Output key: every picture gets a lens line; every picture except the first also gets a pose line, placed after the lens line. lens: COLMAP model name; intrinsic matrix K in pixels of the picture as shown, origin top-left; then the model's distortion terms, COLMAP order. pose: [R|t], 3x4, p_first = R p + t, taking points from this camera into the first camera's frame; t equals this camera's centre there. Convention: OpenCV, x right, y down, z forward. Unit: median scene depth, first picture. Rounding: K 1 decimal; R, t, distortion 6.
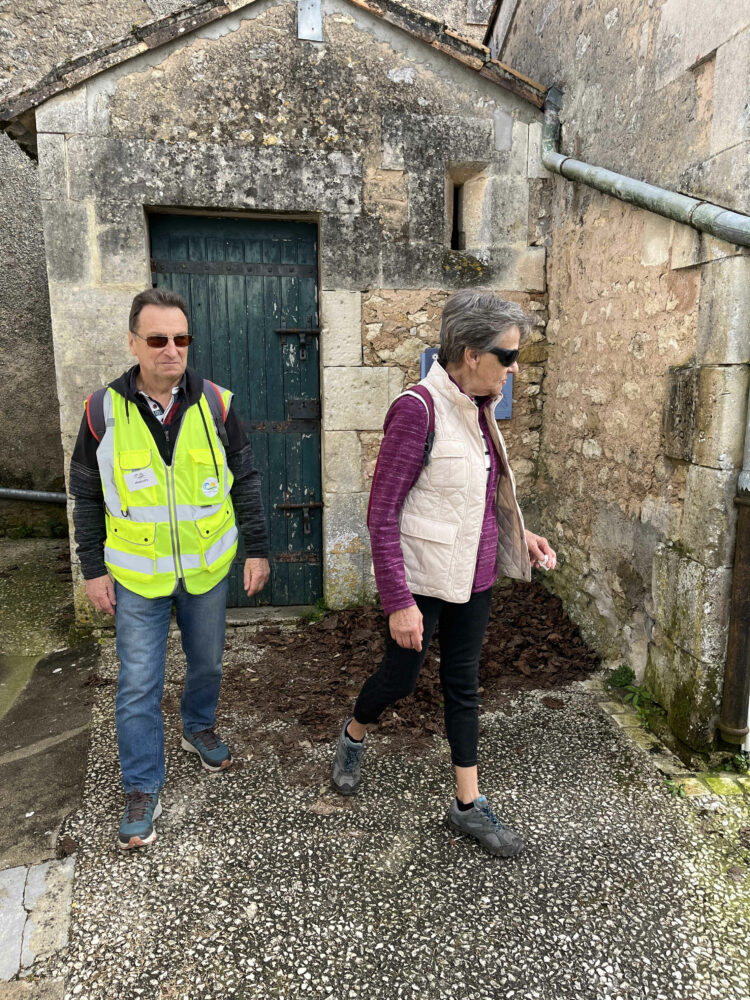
lens RADIAL K [[749.0, 0, 380.1], [0, 749.0, 507.6], [0, 0, 1]] dist [0.023332, -0.055659]
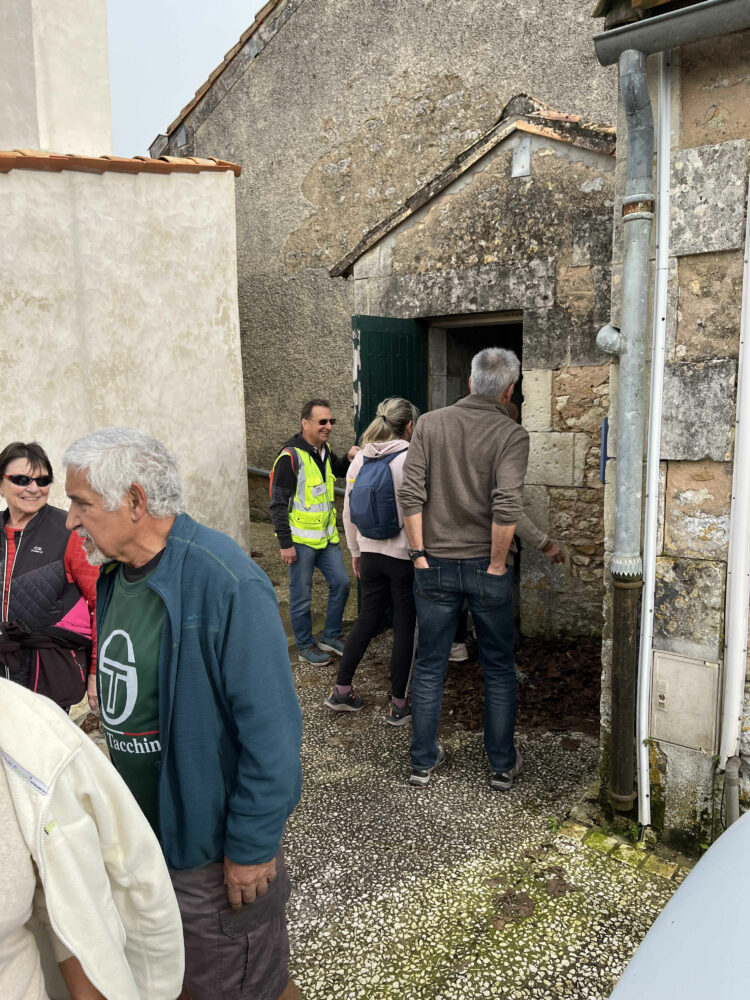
lens RADIAL K [[749.0, 0, 373.7], [0, 749.0, 498.7], [0, 0, 1]] dist [0.023332, -0.055659]
pose [[0.695561, 0.079814, -0.714020, 0.669514], [-0.117956, 0.993011, -0.003906, -0.050101], [0.708718, 0.086940, 0.700114, -0.012626]]
